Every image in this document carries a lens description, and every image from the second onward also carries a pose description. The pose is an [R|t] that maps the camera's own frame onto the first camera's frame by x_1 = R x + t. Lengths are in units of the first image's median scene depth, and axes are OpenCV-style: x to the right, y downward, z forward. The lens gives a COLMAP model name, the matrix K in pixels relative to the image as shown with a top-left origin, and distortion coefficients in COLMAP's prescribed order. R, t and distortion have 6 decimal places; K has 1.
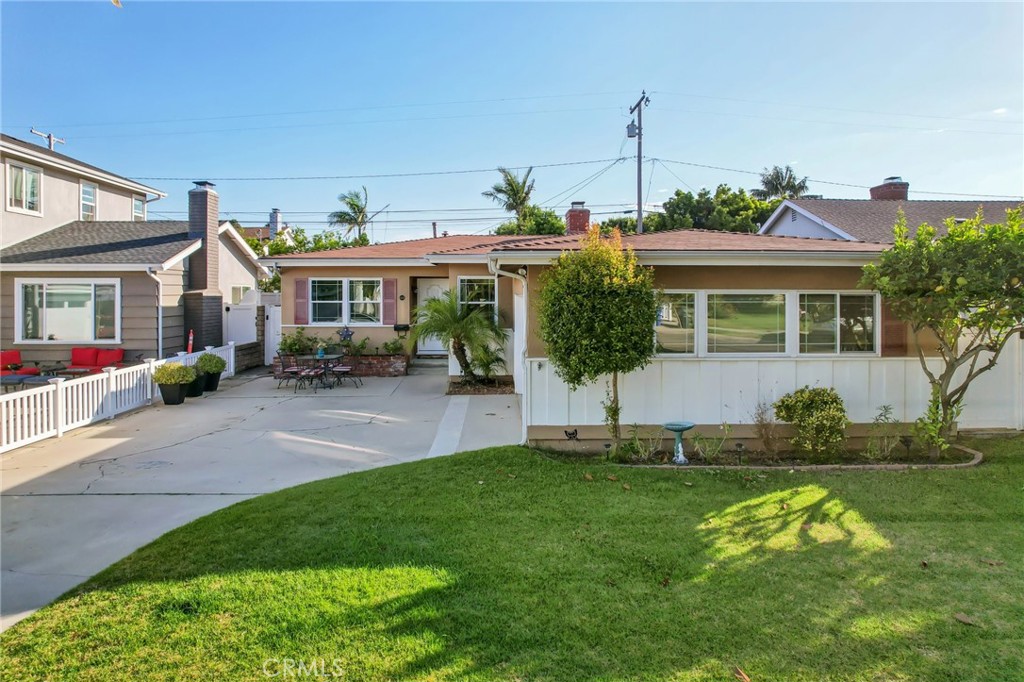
lens RADIAL K [[641.4, 0, 511.8], [0, 641.4, 317.5], [0, 0, 1]] dist [-0.040846, 0.000406]
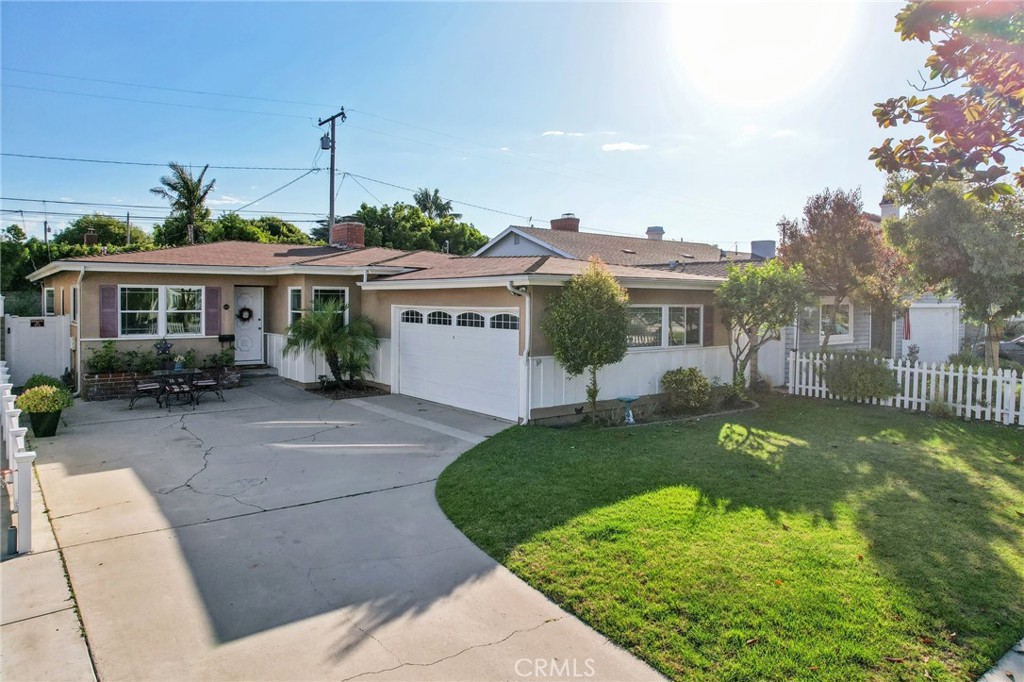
lens RADIAL K [[623.9, 0, 512.0], [0, 623.9, 341.0], [0, 0, 1]] dist [-0.055236, -0.000823]
pose [[0.825559, -0.029956, 0.563521, -0.340404], [0.013057, 0.999337, 0.033996, -0.005610], [-0.564165, -0.020708, 0.825402, -0.005666]]
